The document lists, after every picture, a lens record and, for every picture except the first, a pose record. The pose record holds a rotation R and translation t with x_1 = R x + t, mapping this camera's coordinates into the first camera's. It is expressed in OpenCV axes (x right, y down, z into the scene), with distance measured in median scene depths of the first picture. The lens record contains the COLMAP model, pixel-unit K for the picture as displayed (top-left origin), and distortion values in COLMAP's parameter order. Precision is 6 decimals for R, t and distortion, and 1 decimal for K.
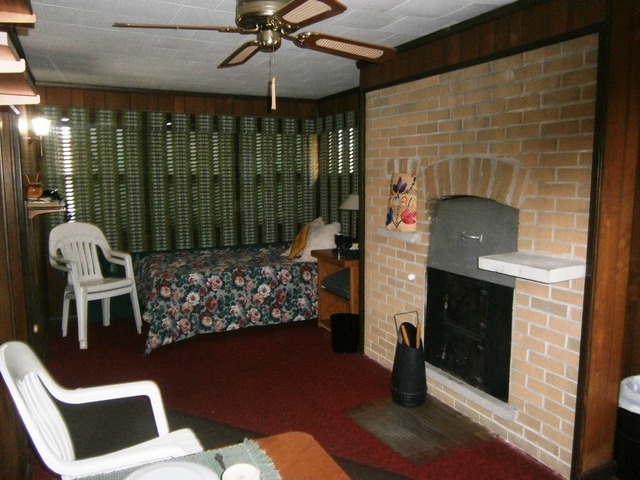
lens RADIAL K [[514.8, 0, 322.7], [0, 514.8, 237.9], [0, 0, 1]] dist [-0.053733, 0.055154]
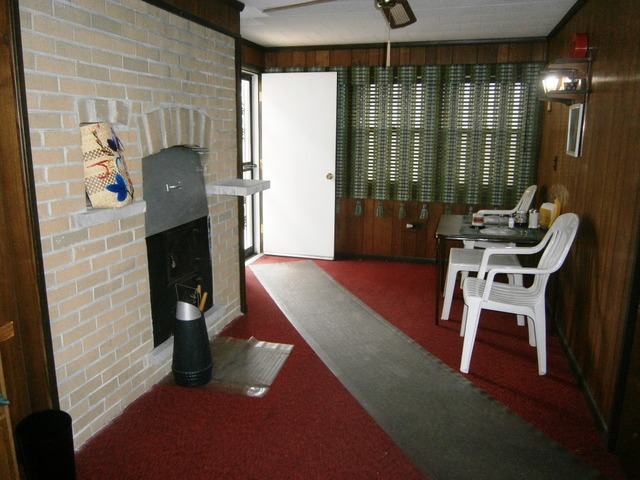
lens RADIAL K [[514.8, 0, 322.7], [0, 514.8, 237.9], [0, 0, 1]] dist [-0.053733, 0.055154]
pose [[-0.758803, -0.141651, 0.635730, -0.594771], [0.074139, 0.950935, 0.300376, -0.188935], [-0.647087, 0.275059, -0.711070, 1.564143]]
